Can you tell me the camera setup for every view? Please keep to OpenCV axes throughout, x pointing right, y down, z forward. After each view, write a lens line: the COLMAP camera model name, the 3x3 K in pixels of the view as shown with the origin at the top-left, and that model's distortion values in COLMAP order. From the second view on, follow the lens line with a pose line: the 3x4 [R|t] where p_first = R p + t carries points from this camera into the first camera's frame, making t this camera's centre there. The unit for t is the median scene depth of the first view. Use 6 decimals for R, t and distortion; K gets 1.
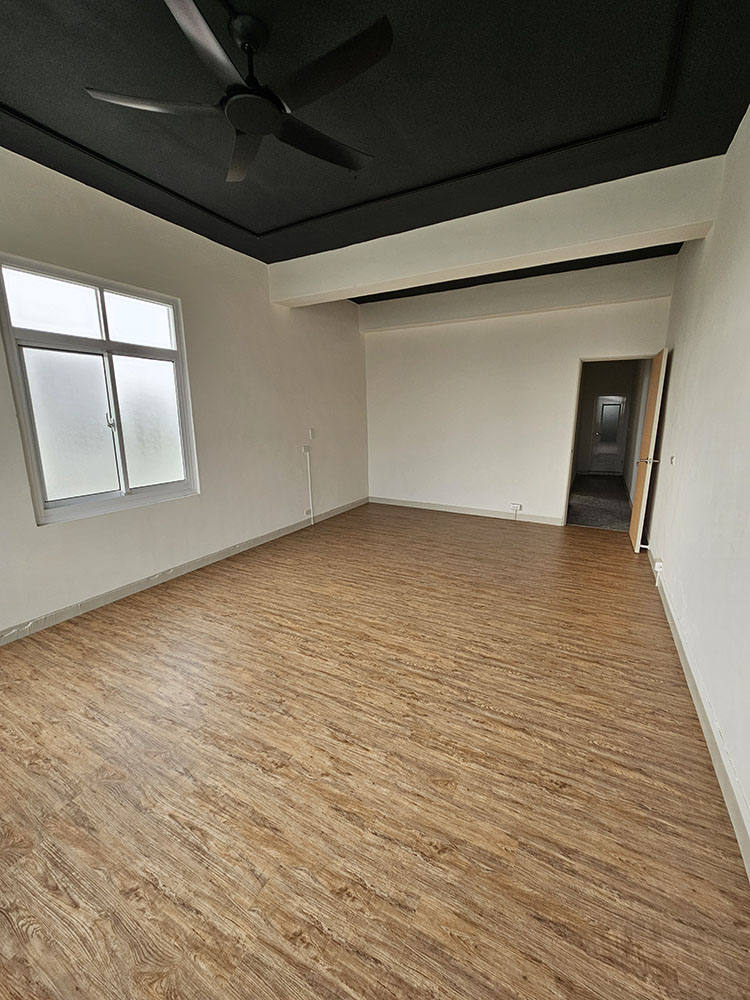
lens RADIAL K [[409.7, 0, 381.1], [0, 409.7, 505.8], [0, 0, 1]] dist [-0.002182, 0.003046]
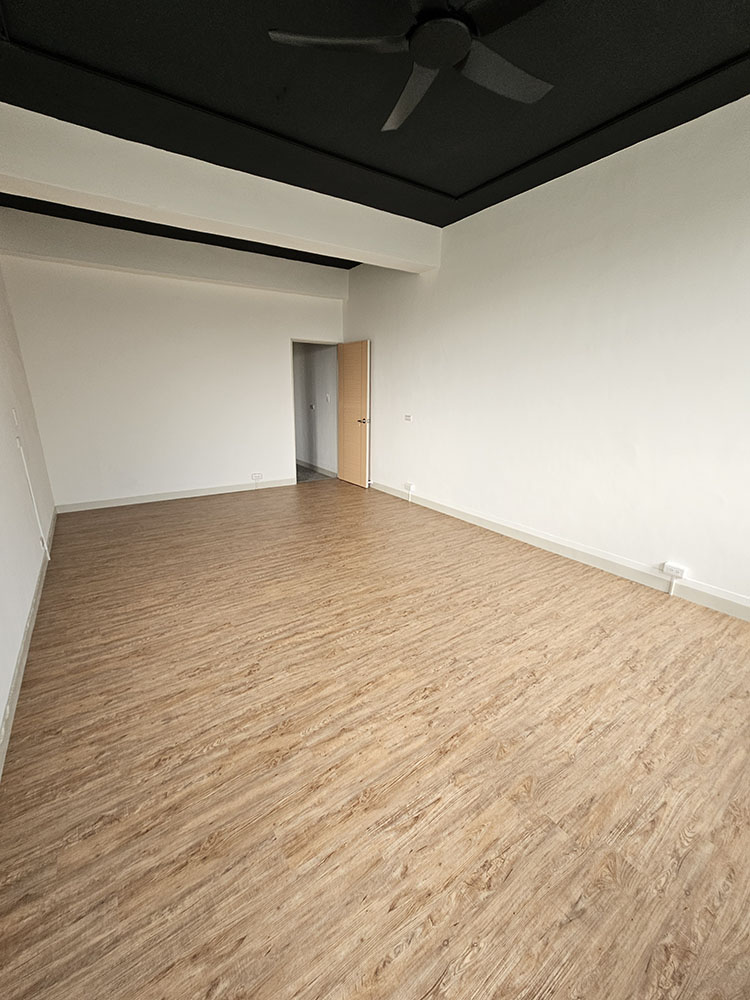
lens RADIAL K [[409.7, 0, 375.0], [0, 409.7, 494.6], [0, 0, 1]] dist [-0.002182, 0.003046]
pose [[0.457678, -0.220064, 0.861454, -0.879076], [0.190511, 0.970655, 0.146744, -0.094551], [-0.868468, 0.096955, 0.486172, 0.484293]]
